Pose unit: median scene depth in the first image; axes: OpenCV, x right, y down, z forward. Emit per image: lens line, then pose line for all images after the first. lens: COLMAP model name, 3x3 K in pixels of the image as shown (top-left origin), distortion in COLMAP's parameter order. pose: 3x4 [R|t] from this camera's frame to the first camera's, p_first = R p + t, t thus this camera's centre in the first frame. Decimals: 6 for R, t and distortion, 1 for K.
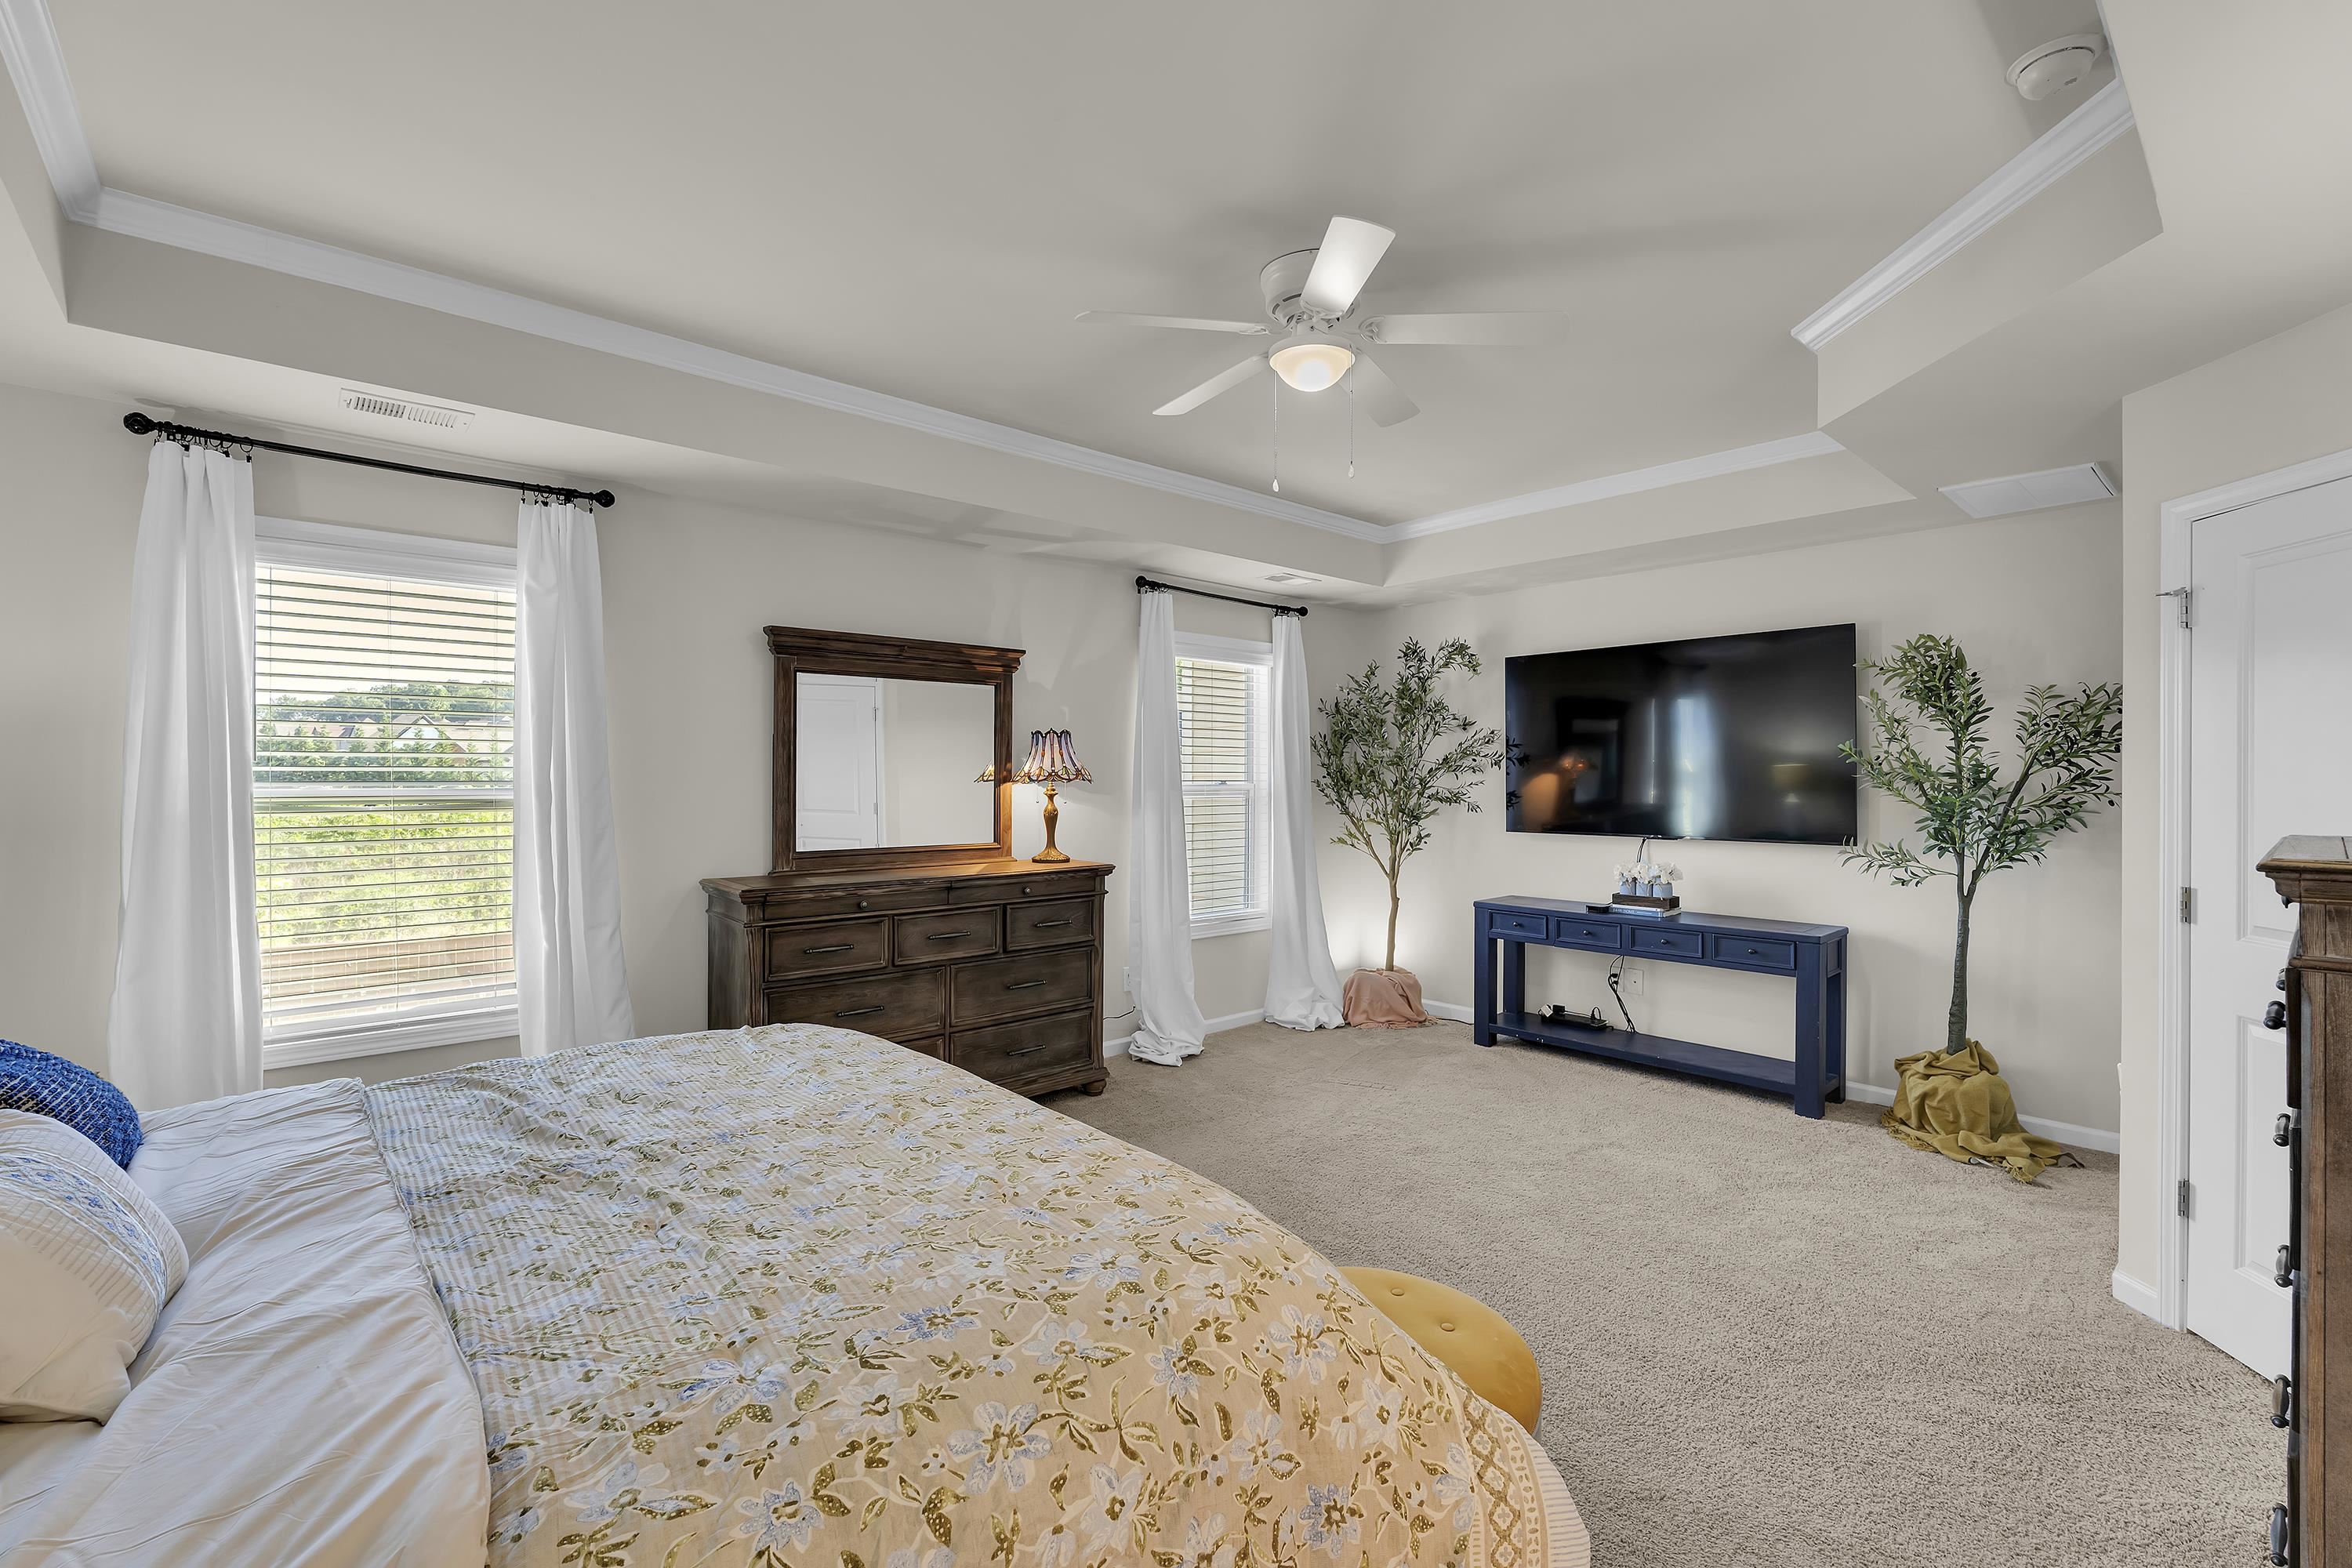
lens RADIAL K [[1037.4, 0, 1176.0], [0, 1037.4, 784.0], [0, 0, 1]] dist [-0.000223, 0.000060]
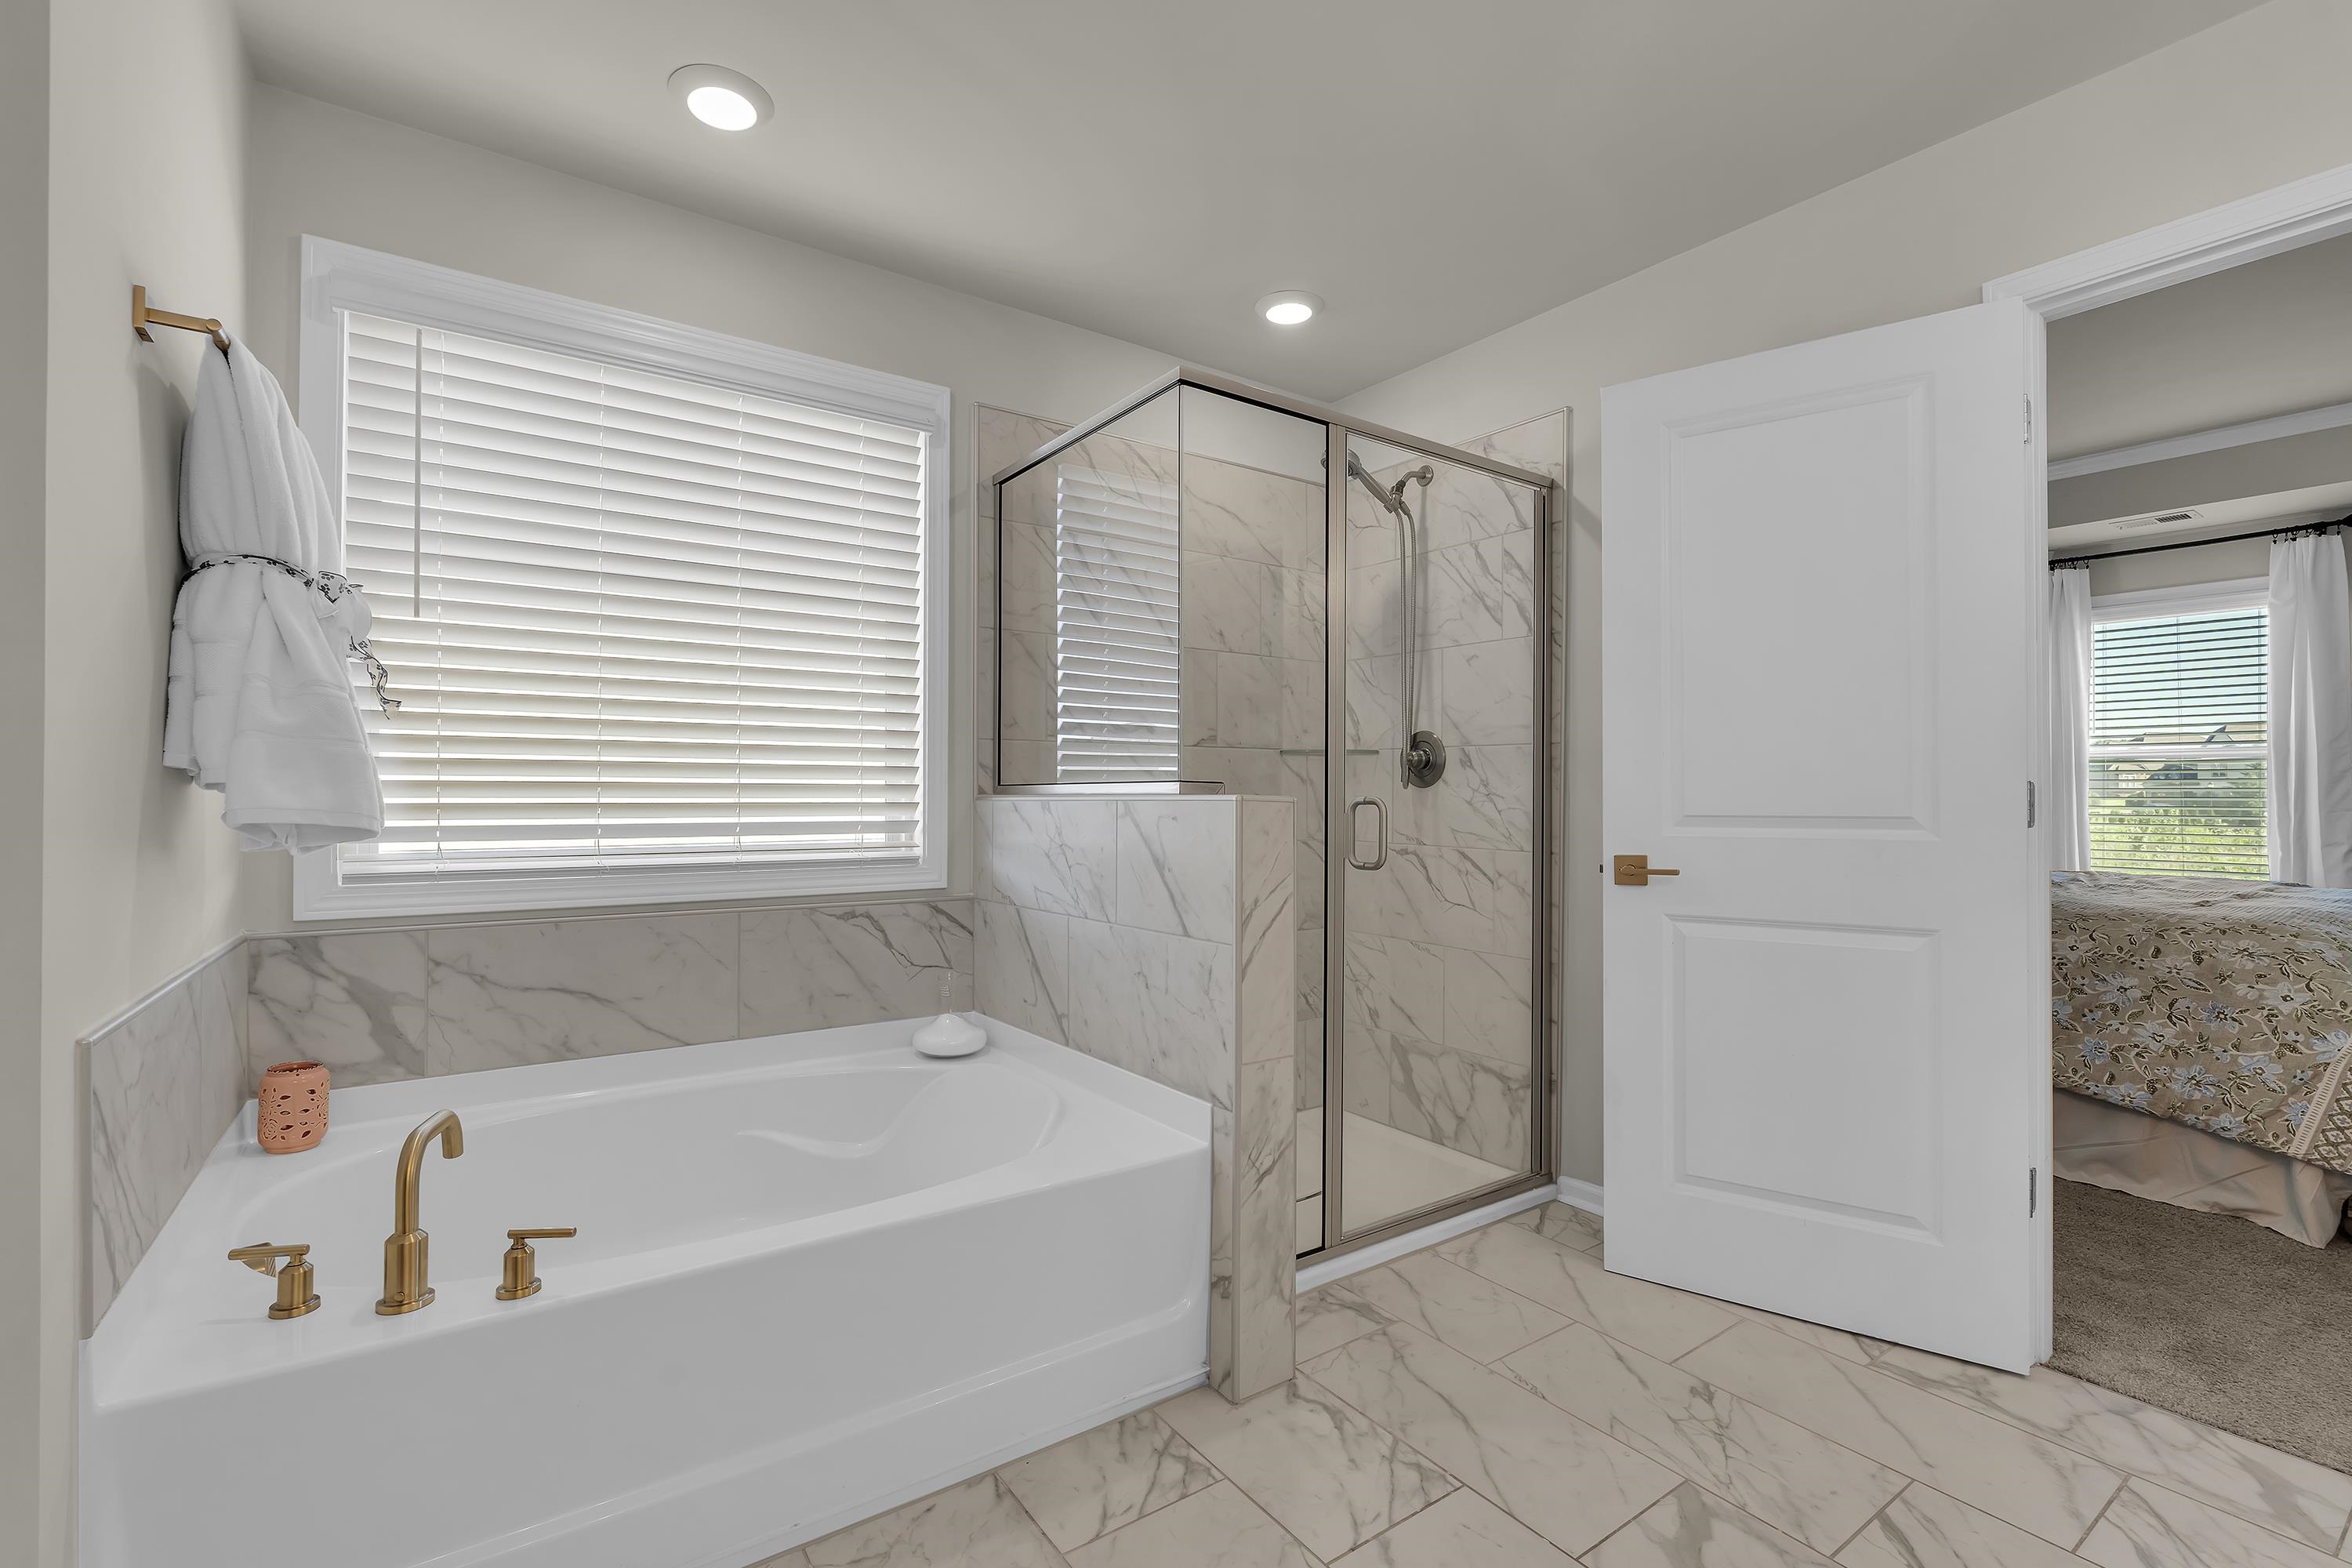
lens RADIAL K [[1037.4, 0, 1176.0], [0, 1037.4, 784.0], [0, 0, 1]] dist [-0.000223, 0.000060]
pose [[-0.118444, -0.000823, -0.992960, 1.001078], [-0.007304, 0.999973, 0.000042, 0.071444], [0.992934, 0.007257, -0.118447, -0.335409]]
